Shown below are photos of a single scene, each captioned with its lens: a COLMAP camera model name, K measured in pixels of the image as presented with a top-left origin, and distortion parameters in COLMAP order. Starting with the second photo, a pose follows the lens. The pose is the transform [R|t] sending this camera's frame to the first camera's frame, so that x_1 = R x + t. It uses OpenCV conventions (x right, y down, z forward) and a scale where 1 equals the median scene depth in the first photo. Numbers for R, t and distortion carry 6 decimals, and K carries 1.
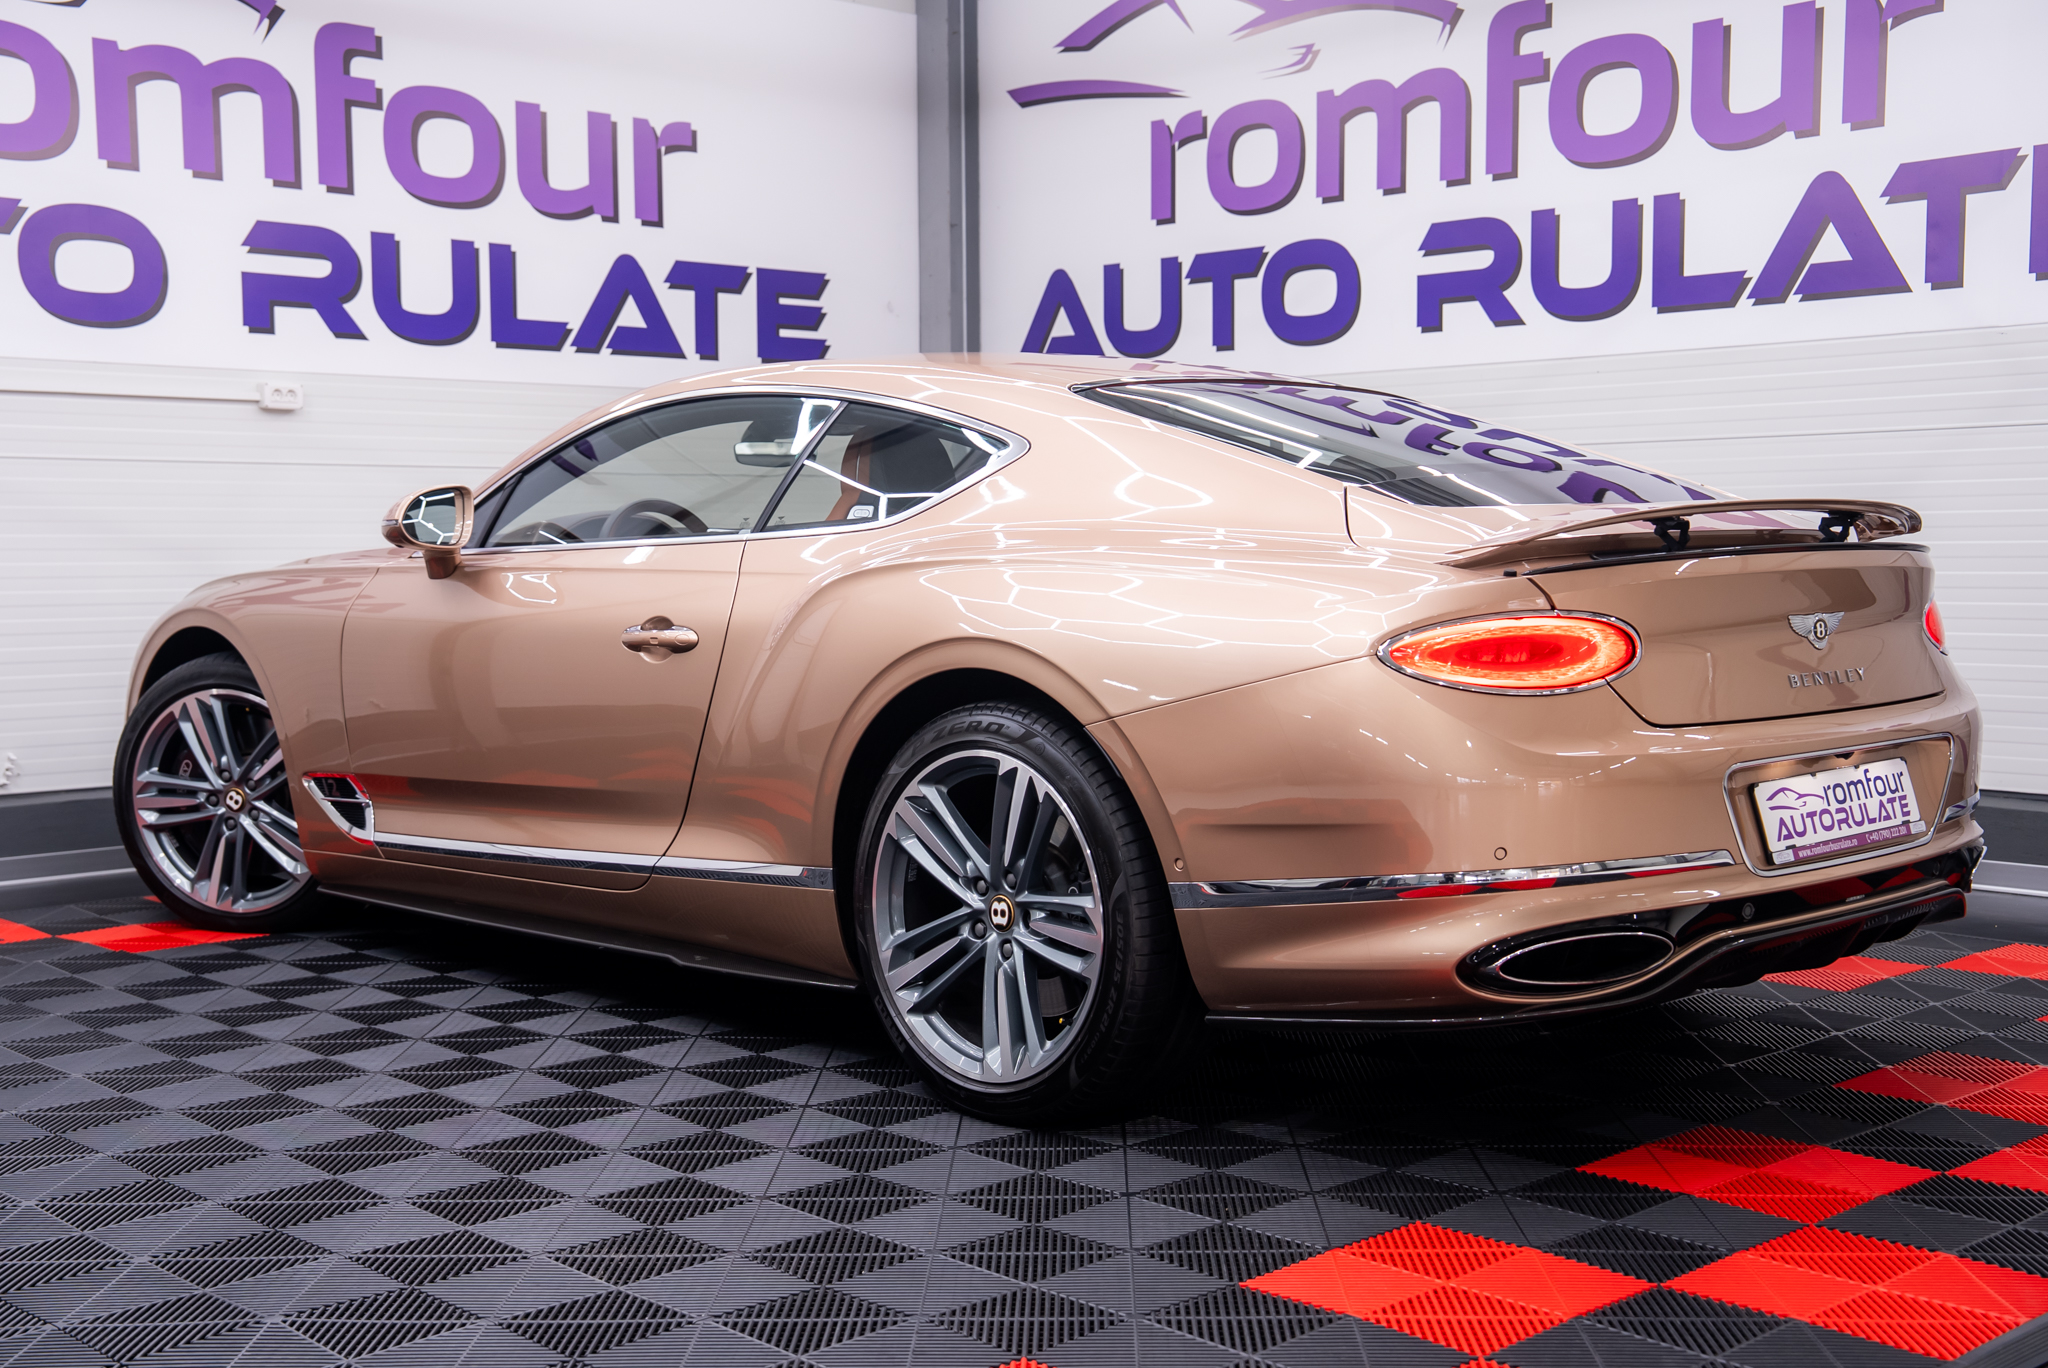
lens RADIAL K [[2507.7, 0, 1015.8], [0, 2507.7, 674.6], [0, 0, 1]] dist [0.140386, 0.000000]
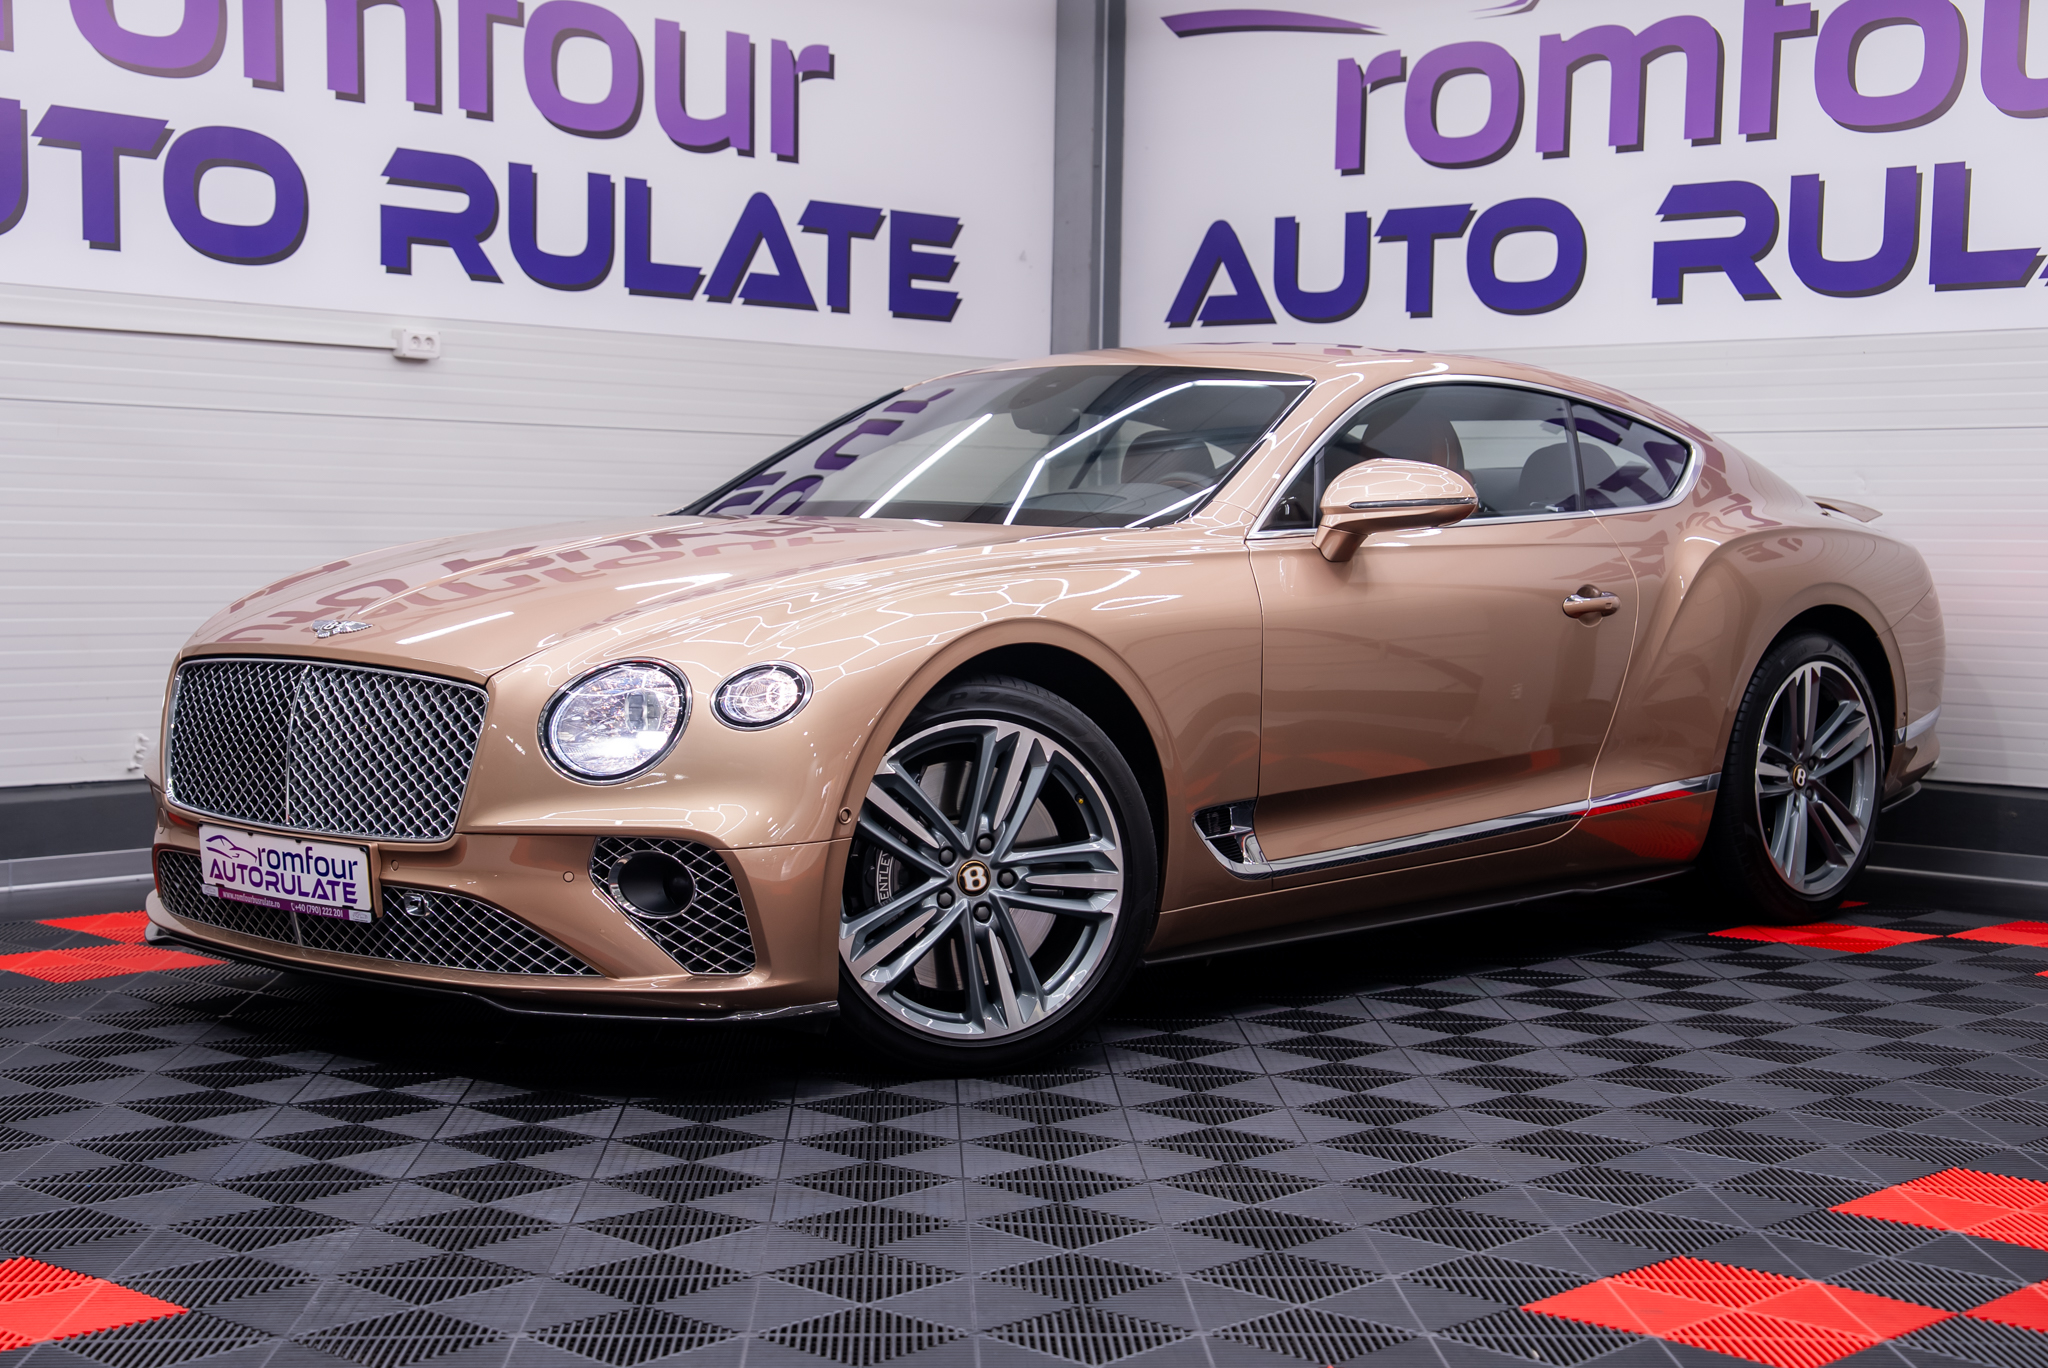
lens RADIAL K [[3171.6, 0, 1035.0], [0, 3171.6, 682.8], [0, 0, 1]] dist [0.253471, 0.000000]
pose [[0.996799, 0.018343, 0.077813, -0.146959], [-0.018124, 0.999830, -0.003521, 0.009620], [-0.077864, 0.002099, 0.996962, -0.139606]]
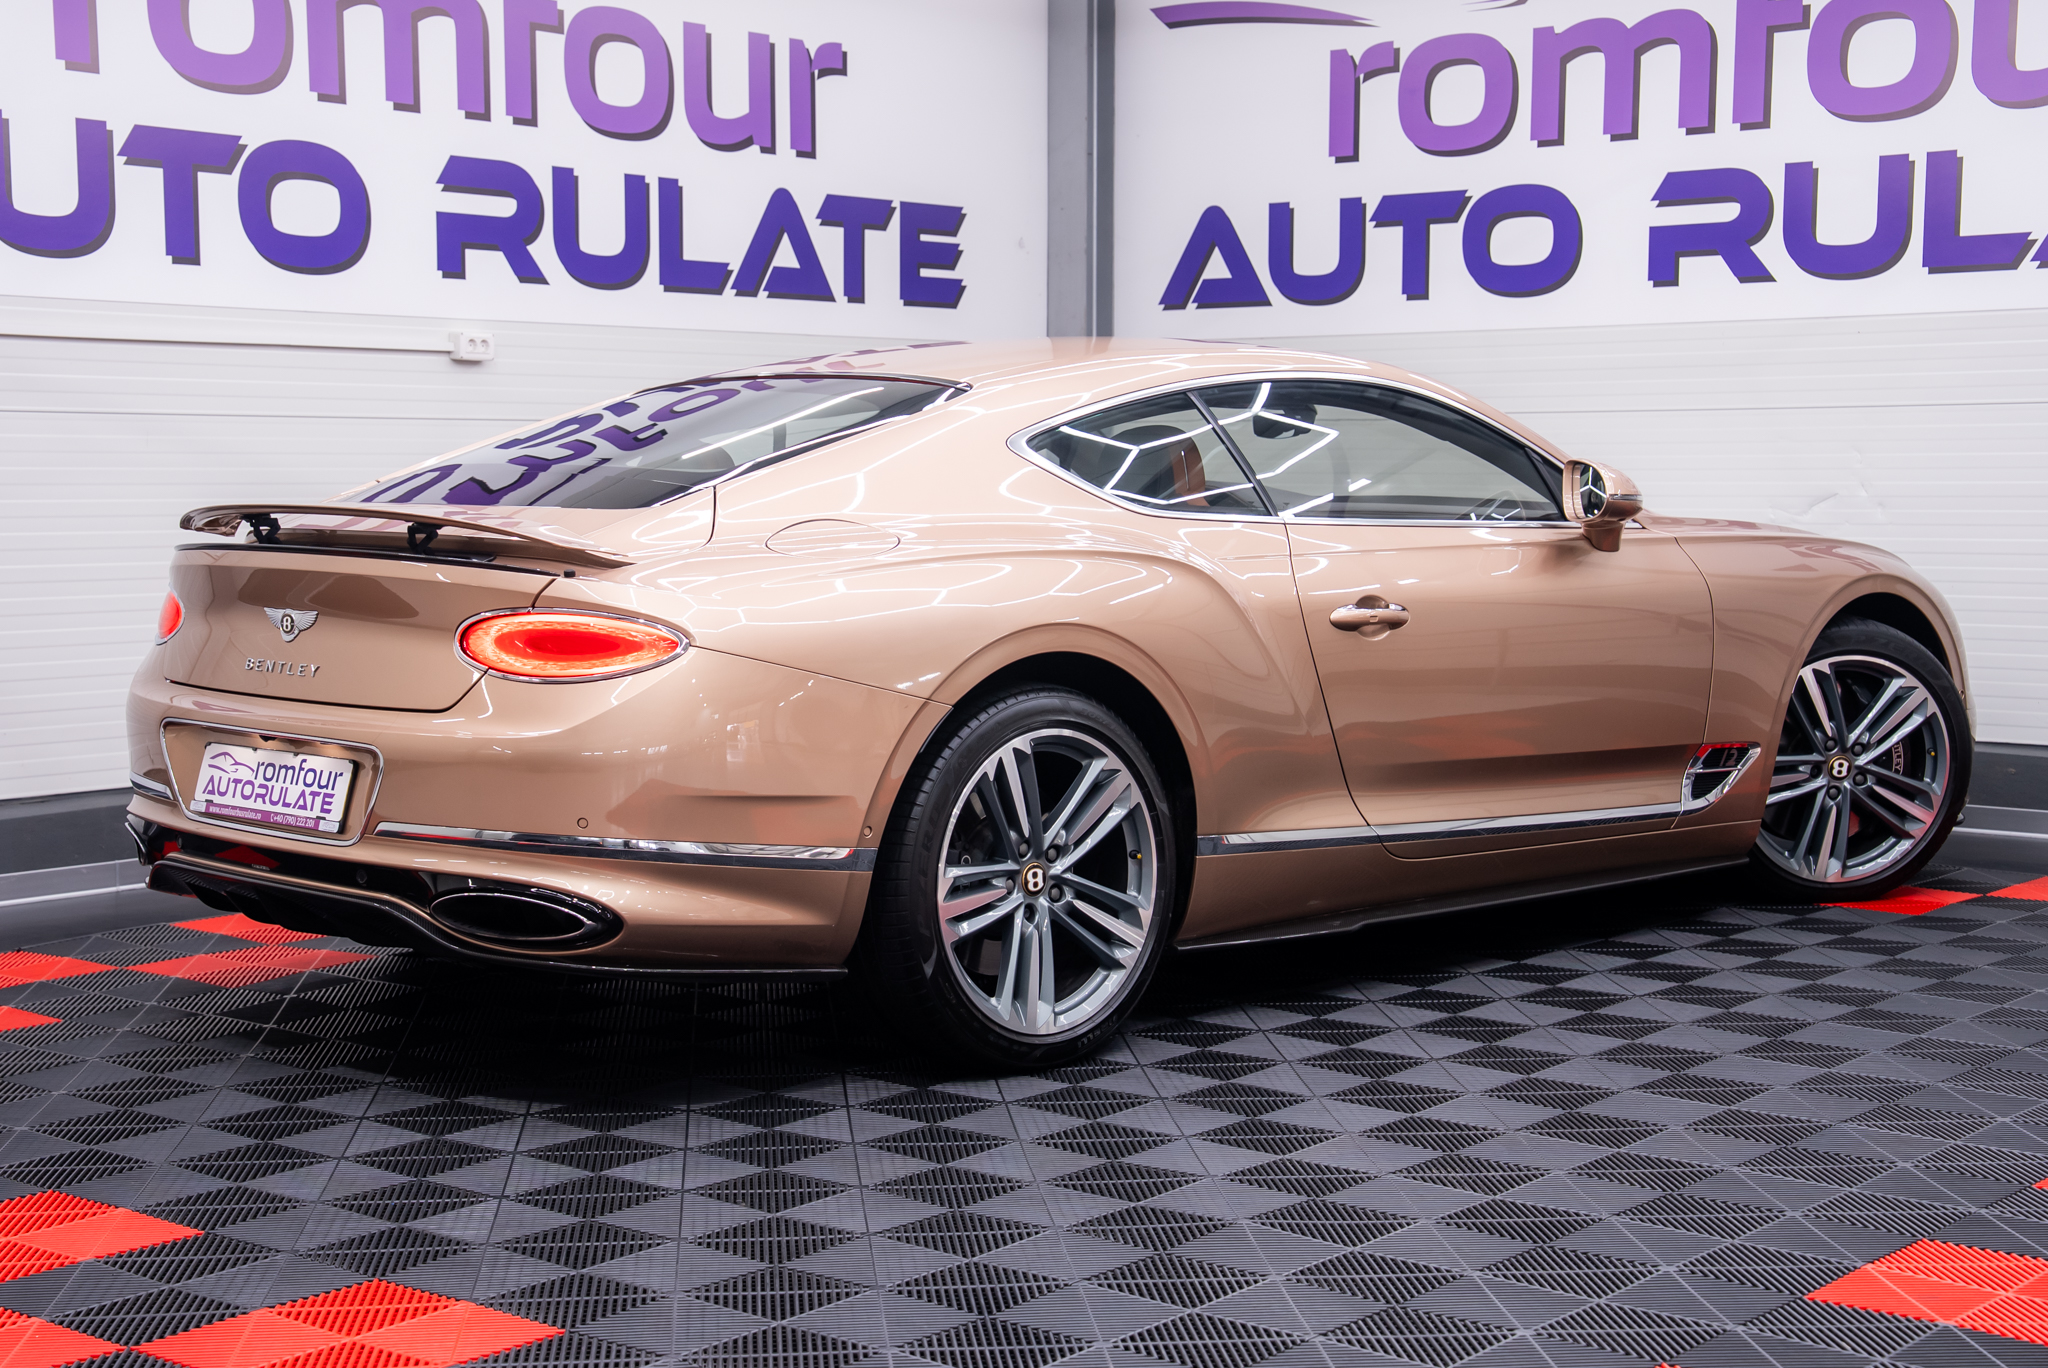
lens RADIAL K [[3109.3, 0, 1013.2], [0, 3109.3, 677.1], [0, 0, 1]] dist [0.240504, 0.000000]
pose [[0.991234, -0.003841, 0.132061, -0.229244], [0.001610, 0.999854, 0.016997, -0.007961], [-0.132107, -0.016635, 0.991096, -0.148475]]
